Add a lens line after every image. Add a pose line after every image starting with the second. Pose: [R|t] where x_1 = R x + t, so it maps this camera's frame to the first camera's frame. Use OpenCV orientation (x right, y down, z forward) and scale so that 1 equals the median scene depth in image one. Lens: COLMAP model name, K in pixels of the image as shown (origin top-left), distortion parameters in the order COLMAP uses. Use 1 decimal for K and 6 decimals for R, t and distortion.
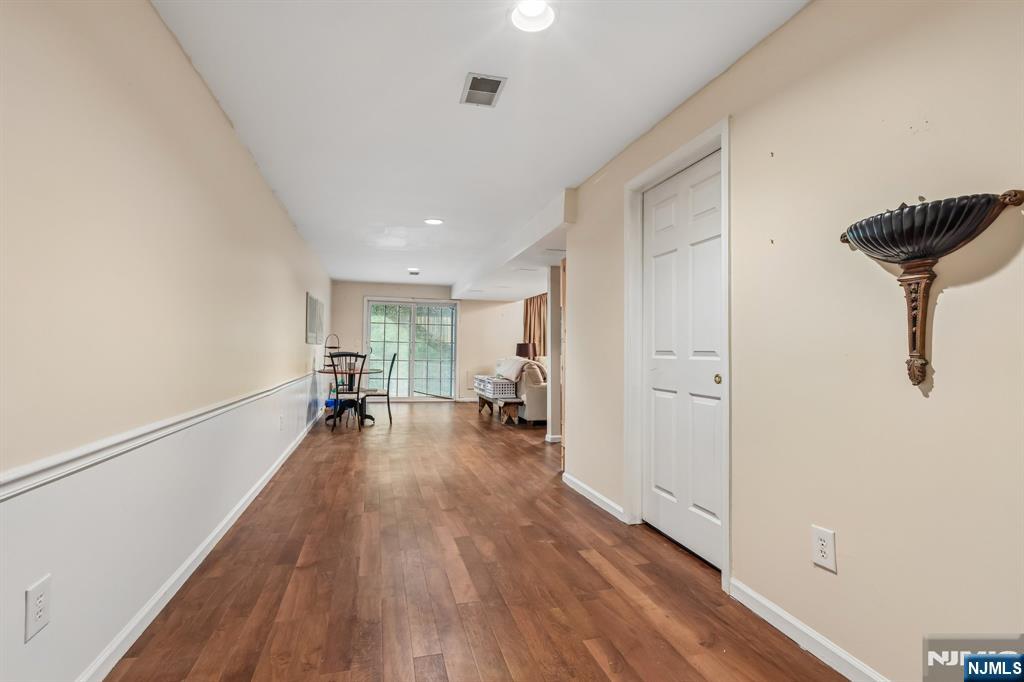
lens RADIAL K [[473.2, 0, 504.9], [0, 473.2, 342.3], [0, 0, 1]] dist [-0.033290, 0.012496]
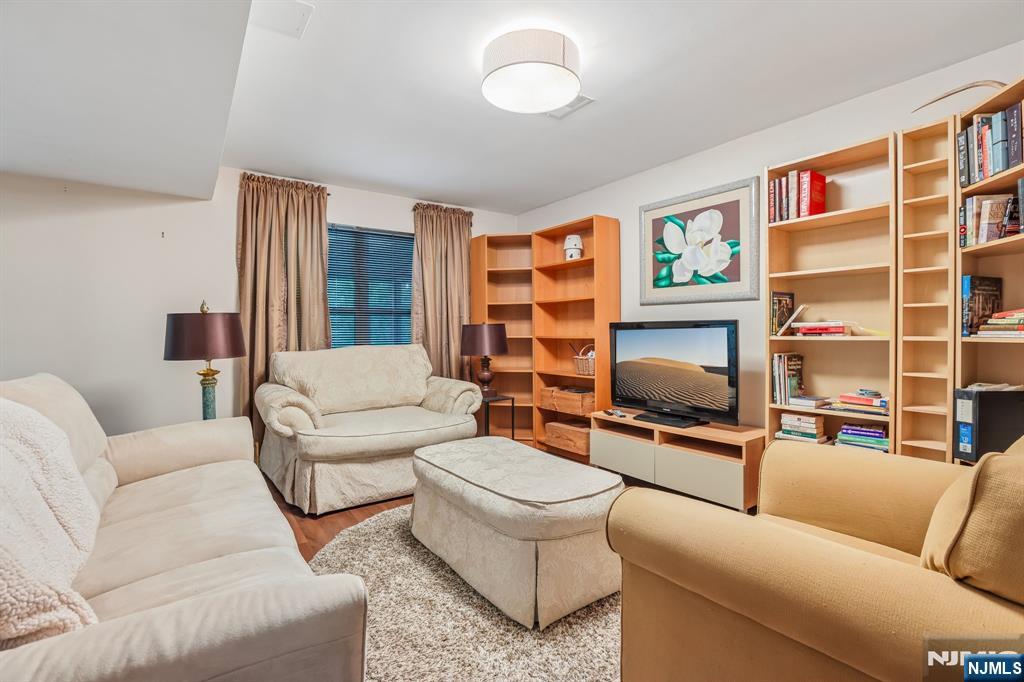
lens RADIAL K [[473.2, 0, 514.6], [0, 473.2, 334.5], [0, 0, 1]] dist [-0.033290, 0.012496]
pose [[0.937603, -0.020292, 0.347114, 0.151768], [0.012865, 0.999637, 0.023688, 0.012948], [-0.347469, -0.017744, 0.937524, 0.795804]]
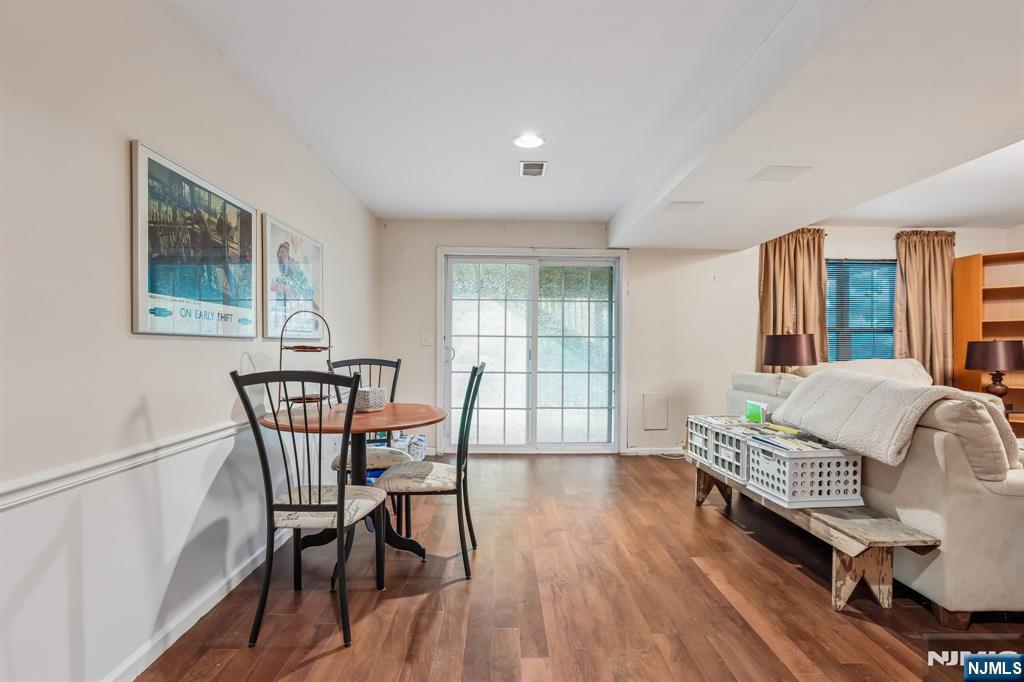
lens RADIAL K [[497.4, 0, 517.8], [0, 497.4, 351.9], [0, 0, 1]] dist [-0.025429, 0.007897]
pose [[0.973578, -0.009591, -0.228155, -0.115190], [0.014114, 0.999735, 0.018200, 0.007957], [0.227919, -0.020940, 0.973455, 0.609940]]
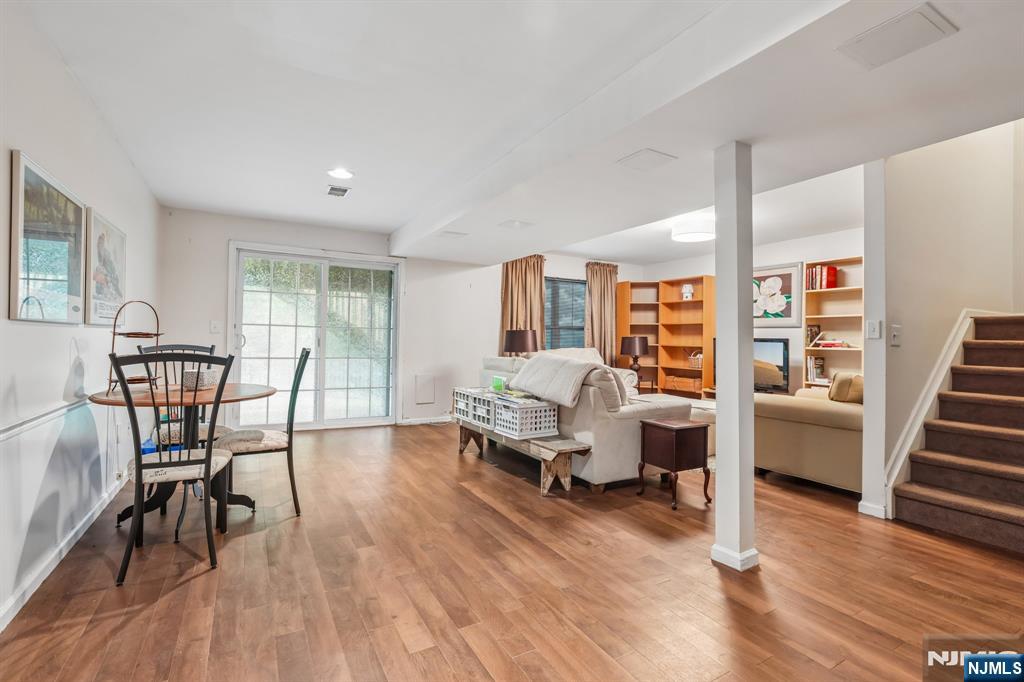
lens RADIAL K [[473.2, 0, 515.3], [0, 473.2, 337.1], [0, 0, 1]] dist [-0.033290, 0.012496]
pose [[0.966943, 0.004600, 0.254950, -0.145178], [-0.007896, 0.999898, 0.011906, 0.005057], [-0.254870, -0.013526, 0.966881, 0.492820]]
